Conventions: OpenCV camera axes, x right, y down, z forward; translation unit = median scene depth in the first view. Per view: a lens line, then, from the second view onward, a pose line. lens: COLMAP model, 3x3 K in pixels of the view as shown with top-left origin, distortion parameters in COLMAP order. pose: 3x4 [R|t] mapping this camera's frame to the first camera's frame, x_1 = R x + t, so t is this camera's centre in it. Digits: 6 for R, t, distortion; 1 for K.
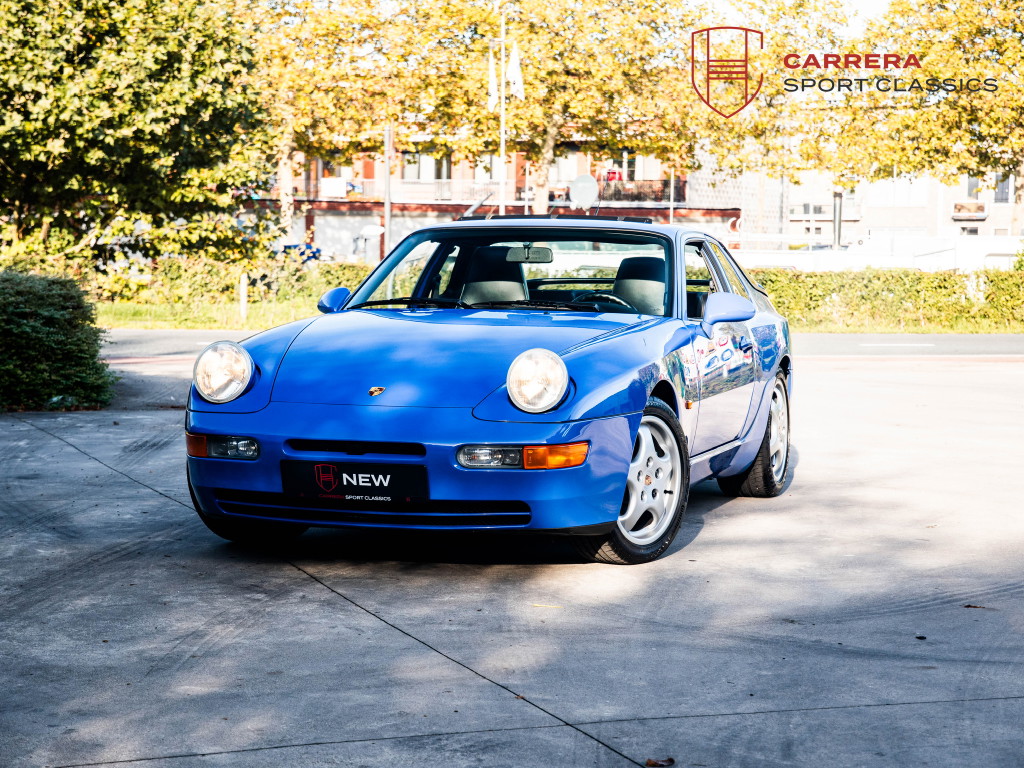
lens RADIAL K [[2733.4, 0, 513.7], [0, 2733.4, 380.5], [0, 0, 1]] dist [0.543320, 0.000000]
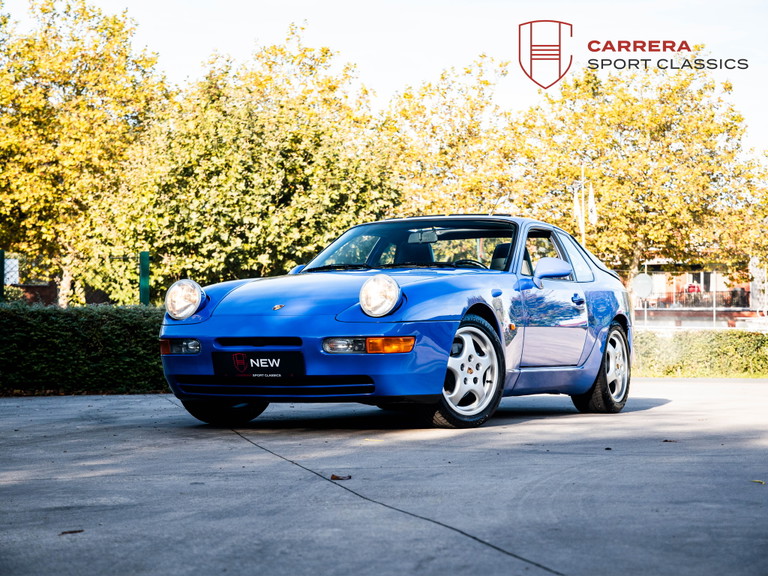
lens RADIAL K [[2050.1, 0, 383.7], [0, 2050.1, 289.2], [0, 0, 1]] dist [0.543320, 0.000000]
pose [[0.981651, -0.023152, -0.189275, 0.101661], [0.000809, 0.993098, -0.117282, 0.058238], [0.190684, 0.114977, 0.974895, -0.040718]]
